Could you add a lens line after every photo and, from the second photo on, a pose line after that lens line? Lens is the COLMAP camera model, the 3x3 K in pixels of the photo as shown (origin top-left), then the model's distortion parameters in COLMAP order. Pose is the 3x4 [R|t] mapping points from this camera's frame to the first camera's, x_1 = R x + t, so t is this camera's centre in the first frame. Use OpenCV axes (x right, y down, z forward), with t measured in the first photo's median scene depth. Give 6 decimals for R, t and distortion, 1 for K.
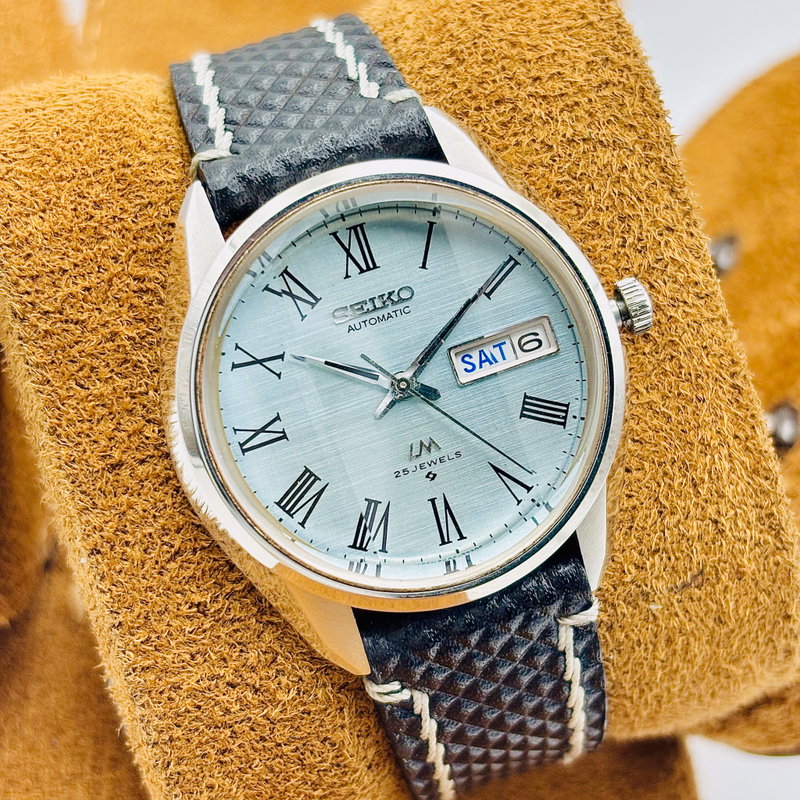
lens RADIAL K [[1665.1, 0, 404.3], [0, 1665.1, 388.8], [0, 0, 1]] dist [0.373014, 0.000000]
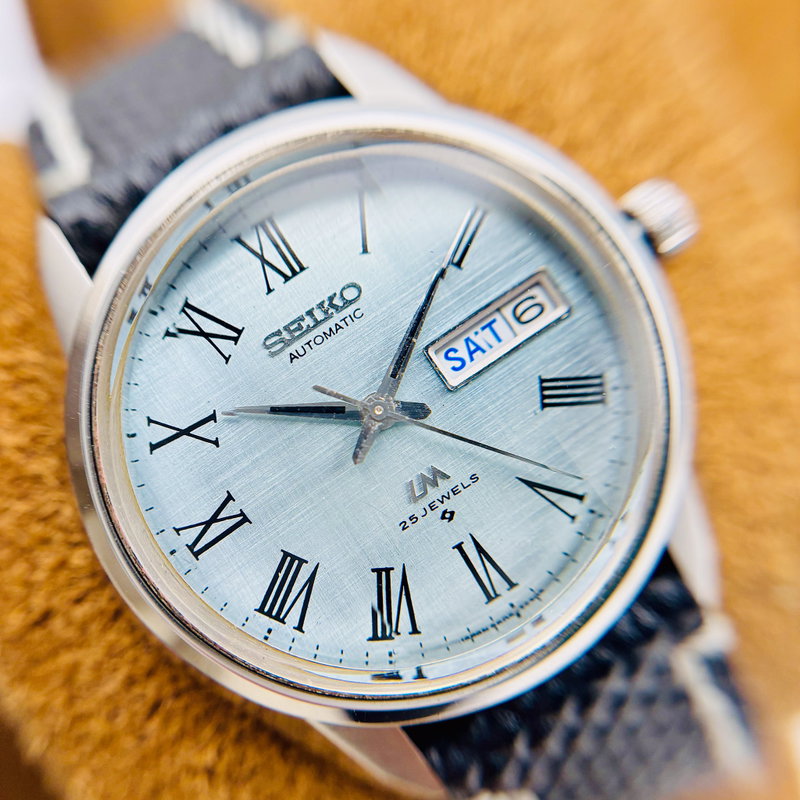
lens RADIAL K [[793.8, 0, 380.3], [0, 793.8, 417.0], [0, 0, 1]] dist [0.401157, 0.000000]
pose [[0.961167, -0.270169, -0.056273, 0.018987], [0.271024, 0.962539, 0.008034, -0.002074], [0.051994, -0.022974, 0.998383, 0.635733]]
